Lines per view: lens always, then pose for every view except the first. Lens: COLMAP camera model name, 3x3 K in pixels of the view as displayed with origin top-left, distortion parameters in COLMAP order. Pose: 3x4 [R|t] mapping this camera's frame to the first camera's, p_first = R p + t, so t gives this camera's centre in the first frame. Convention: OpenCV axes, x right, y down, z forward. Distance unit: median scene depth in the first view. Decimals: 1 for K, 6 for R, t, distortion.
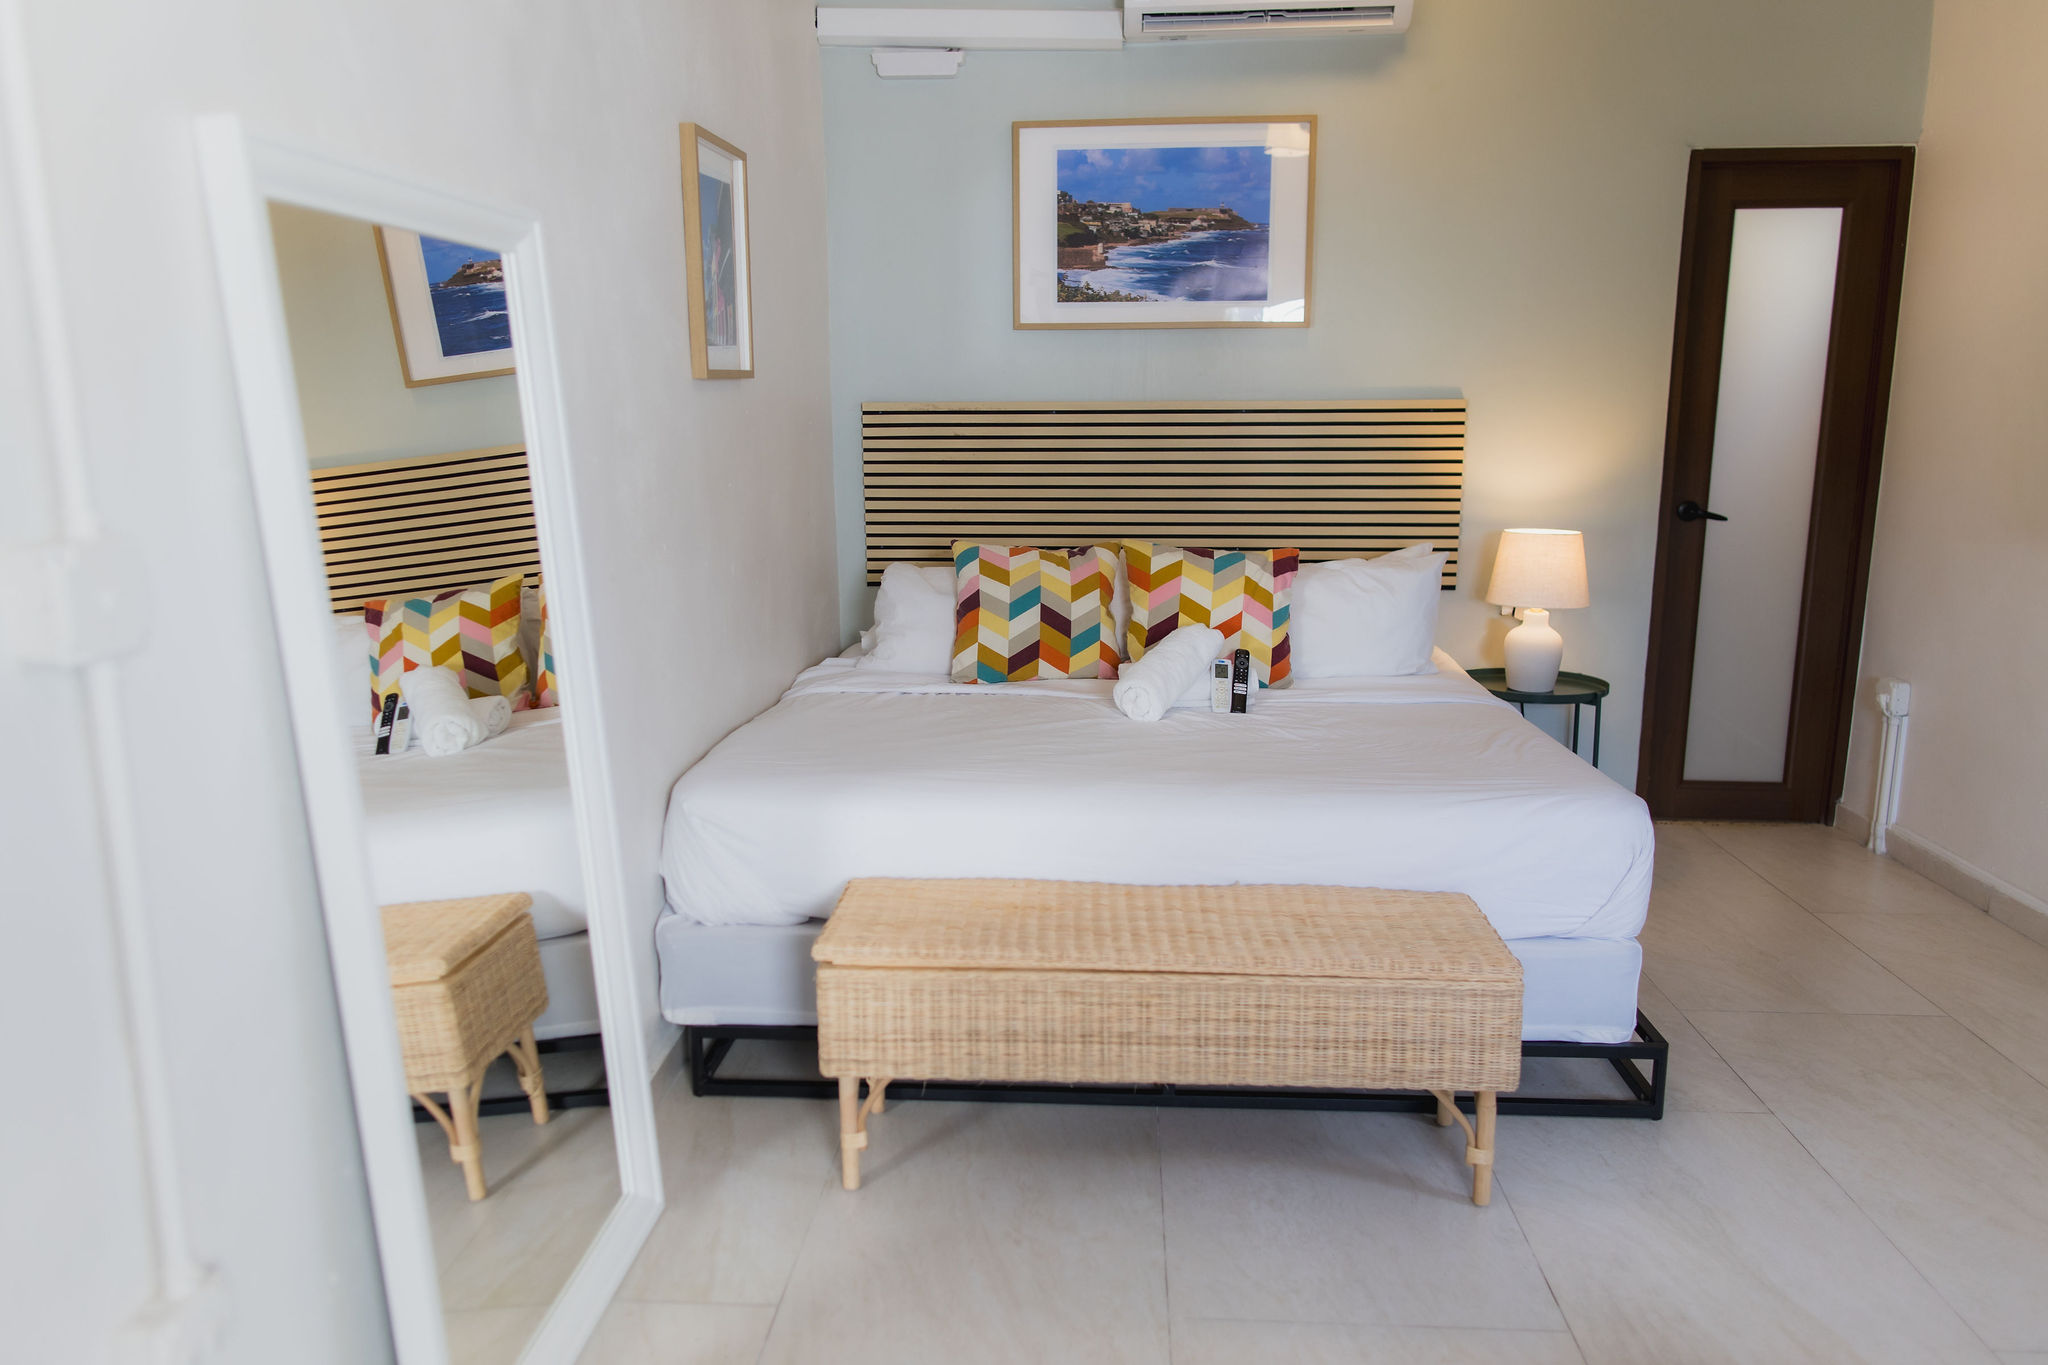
lens RADIAL K [[1391.3, 0, 1024.0], [0, 1391.3, 682.5], [0, 0, 1]] dist [0.009556, -0.004032]
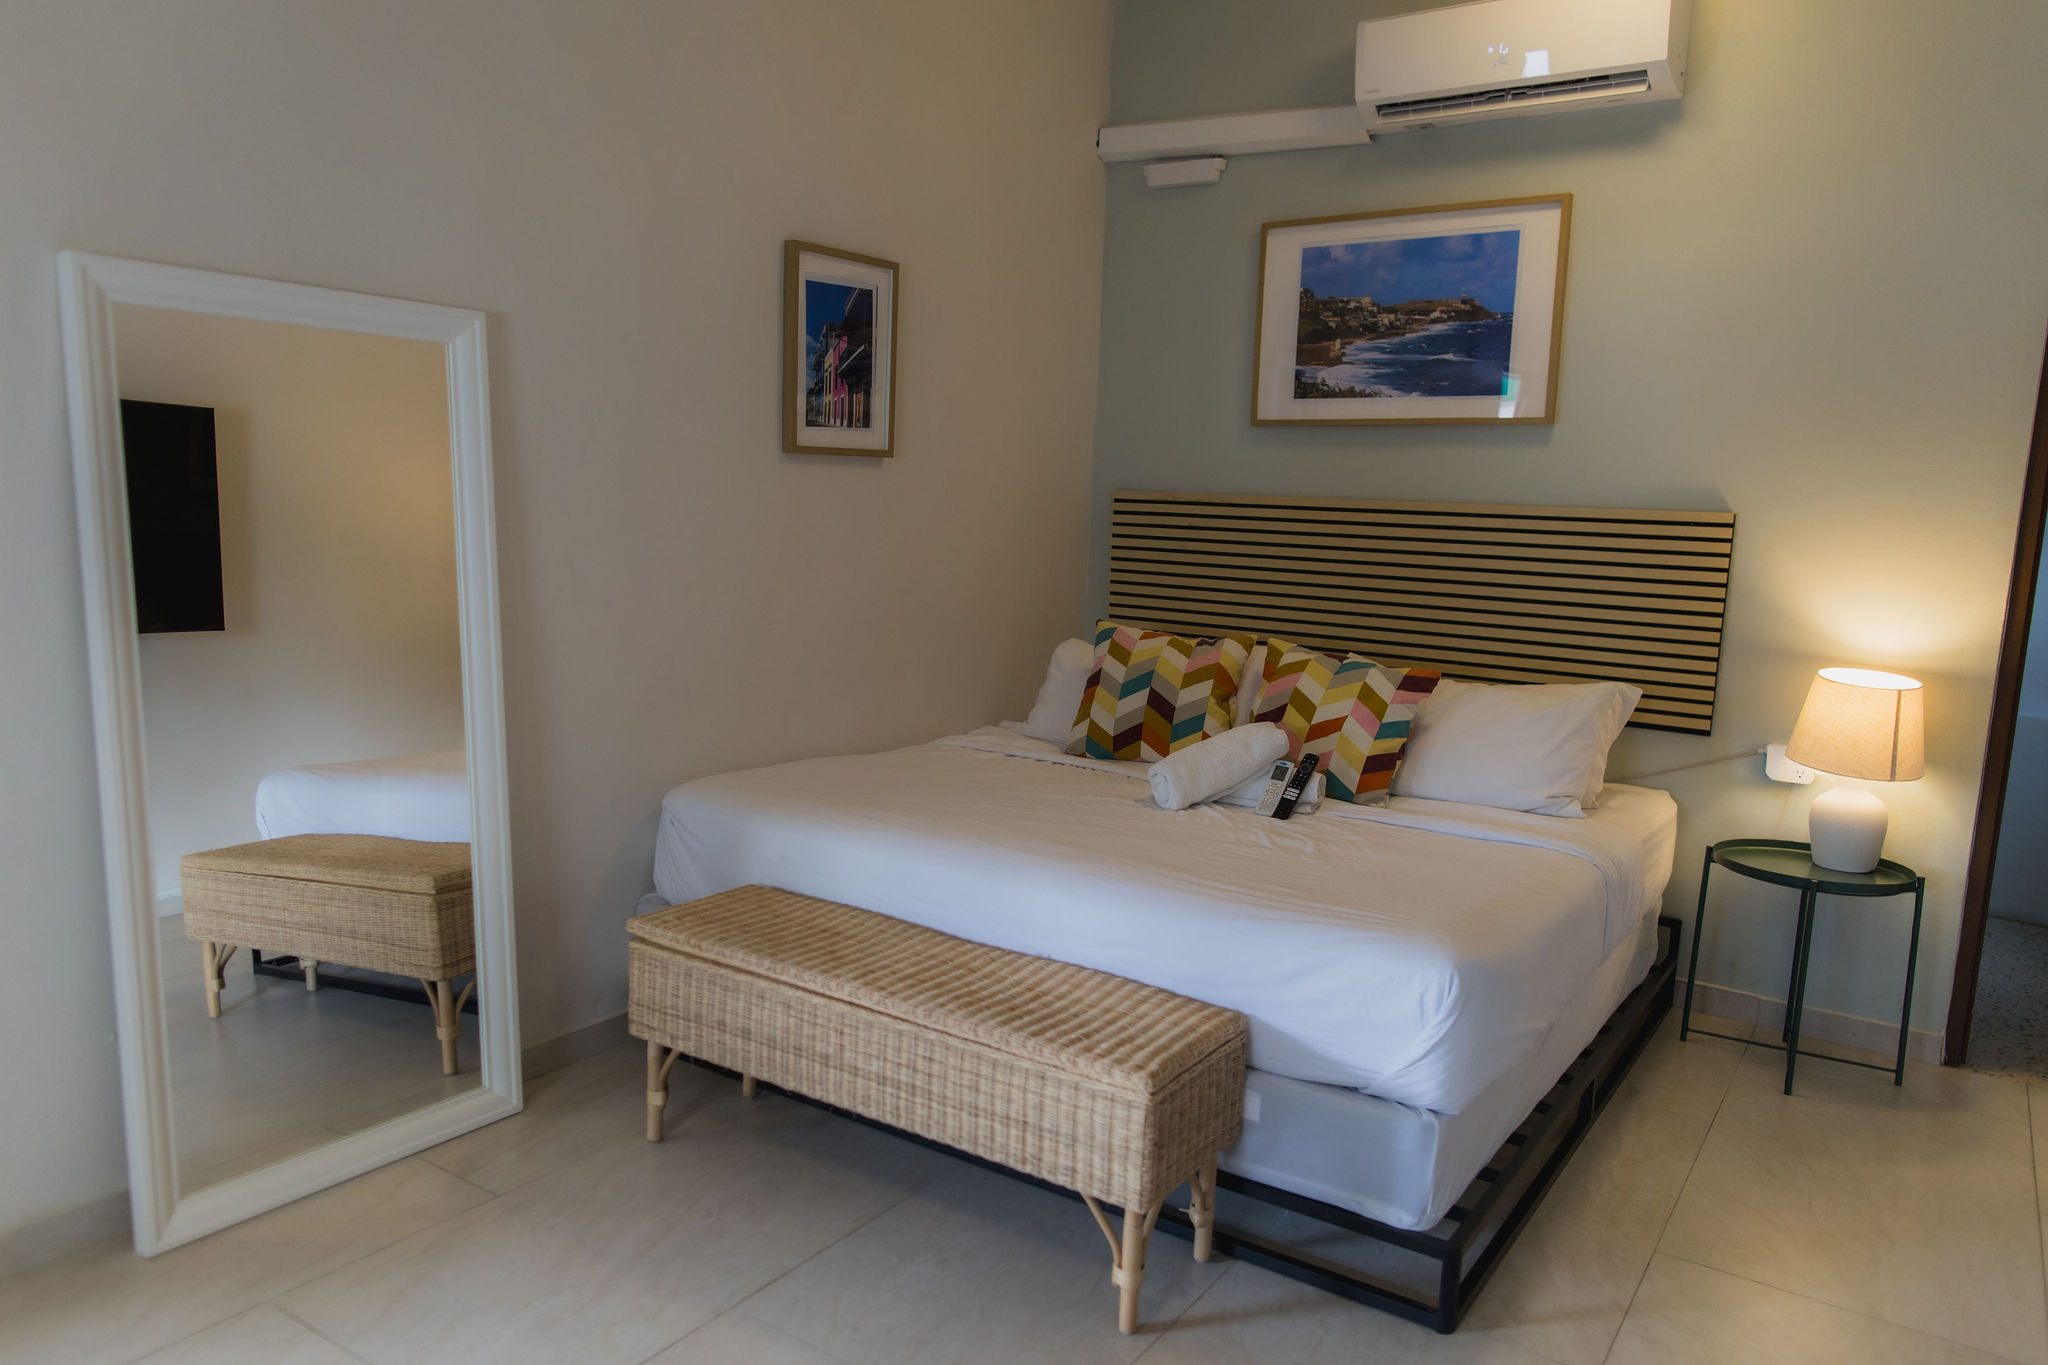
lens RADIAL K [[1366.3, 0, 1024.8], [0, 1366.3, 724.6], [0, 0, 1]] dist [0.005630, 0.000766]
pose [[0.860827, 0.115234, -0.495680, 0.432253], [-0.139150, 0.990205, -0.011456, -0.005310], [0.489504, 0.078836, 0.868430, 0.089062]]
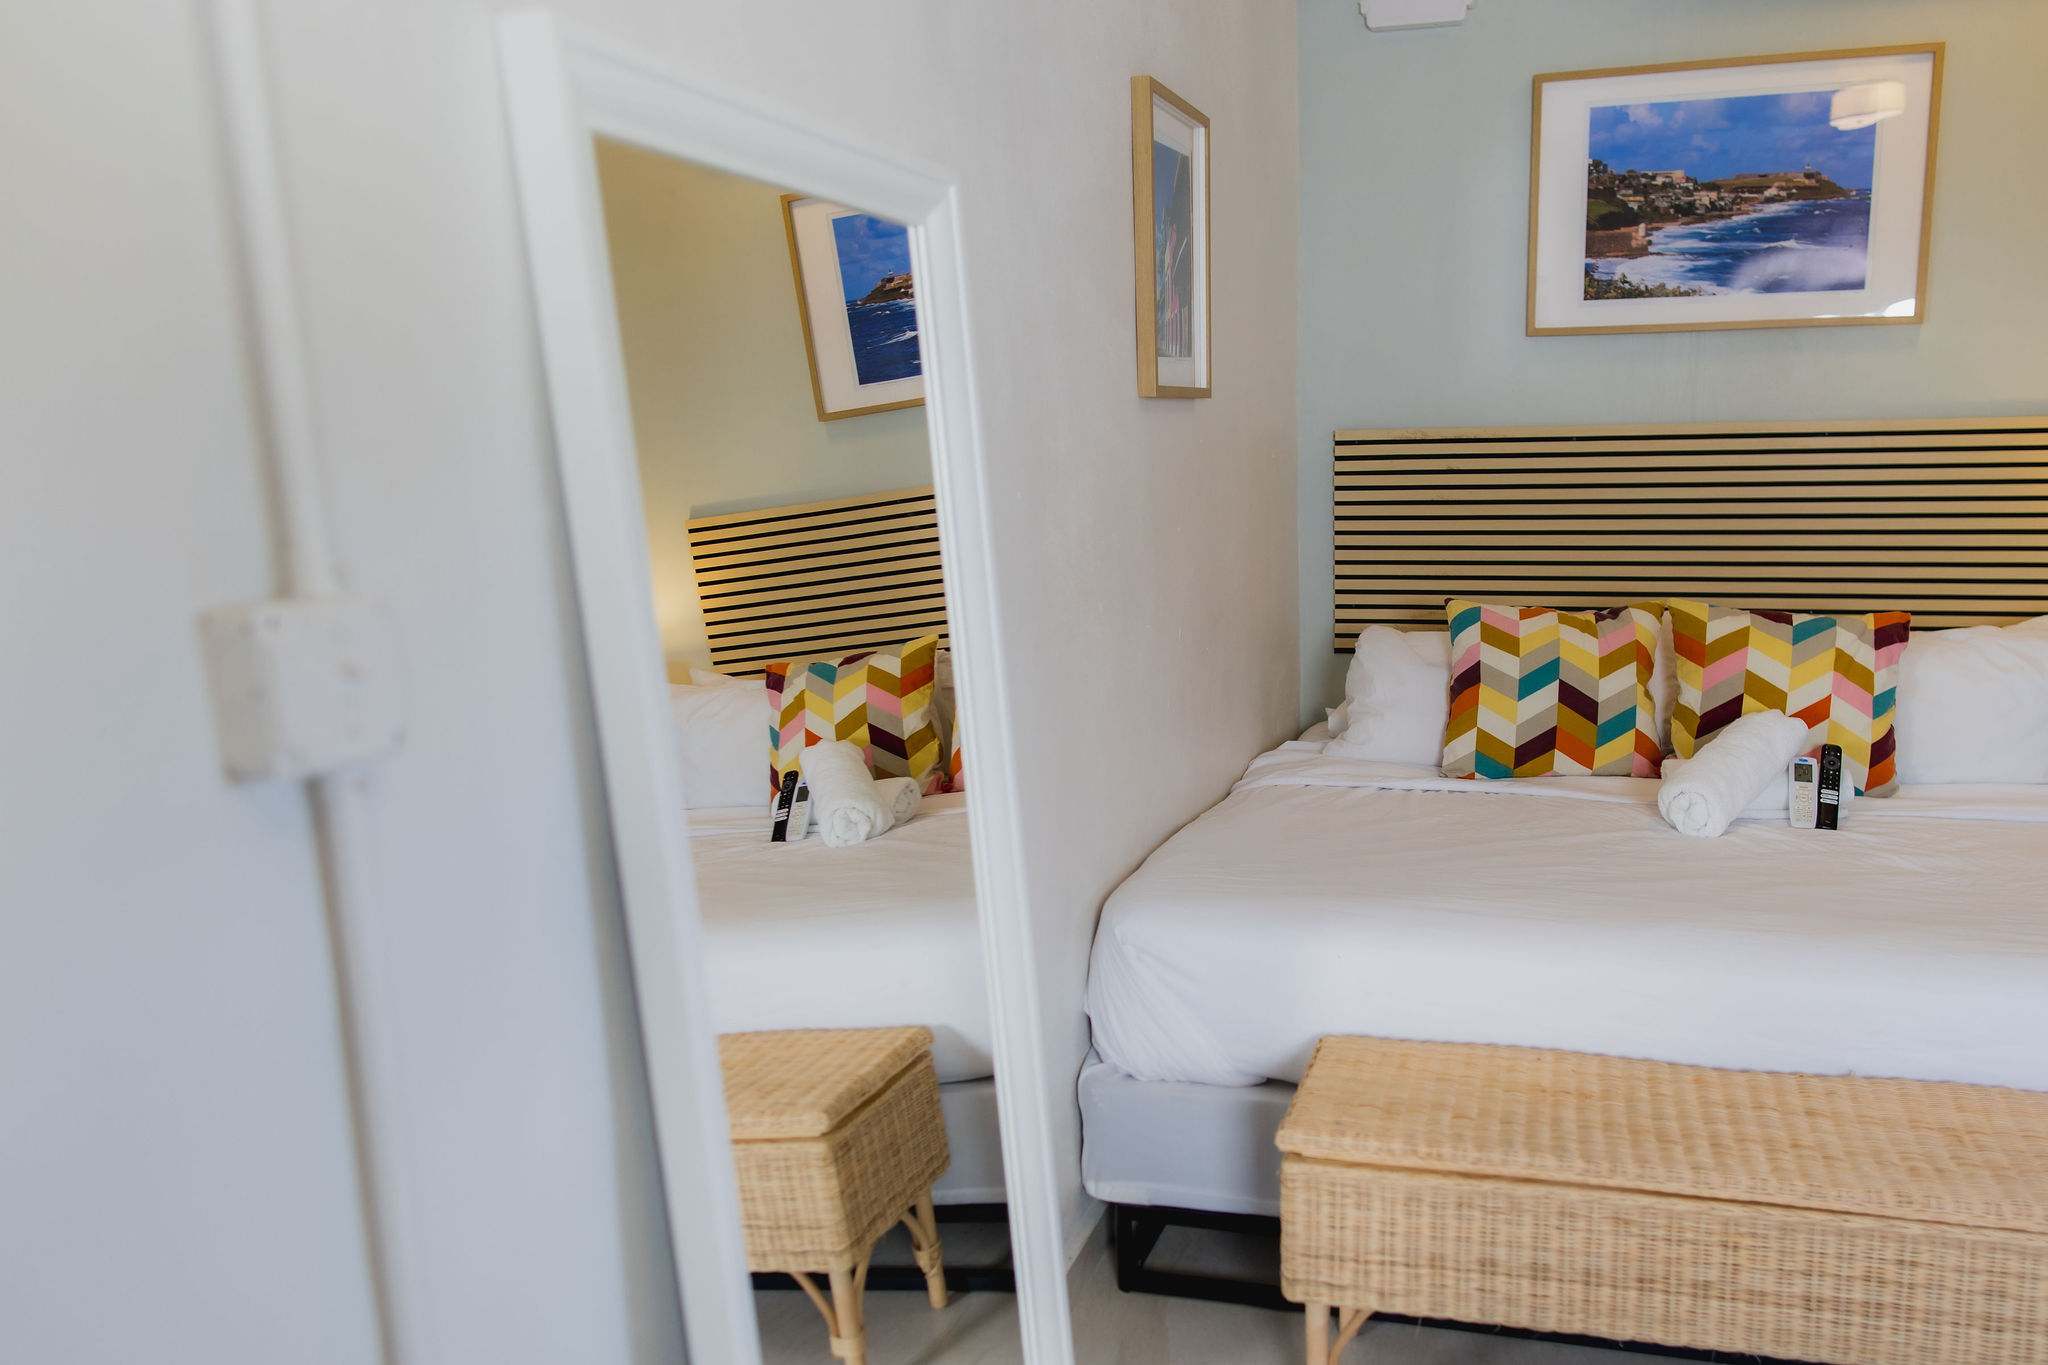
lens RADIAL K [[1542.4, 0, 1186.5], [0, 1542.4, 773.3], [0, 0, 1]] dist [0.004831, -0.002556]
pose [[0.981502, 0.027866, -0.189415, -0.028380], [-0.025438, 0.999560, 0.015242, -0.011667], [0.189756, -0.010142, 0.981779, 0.100287]]
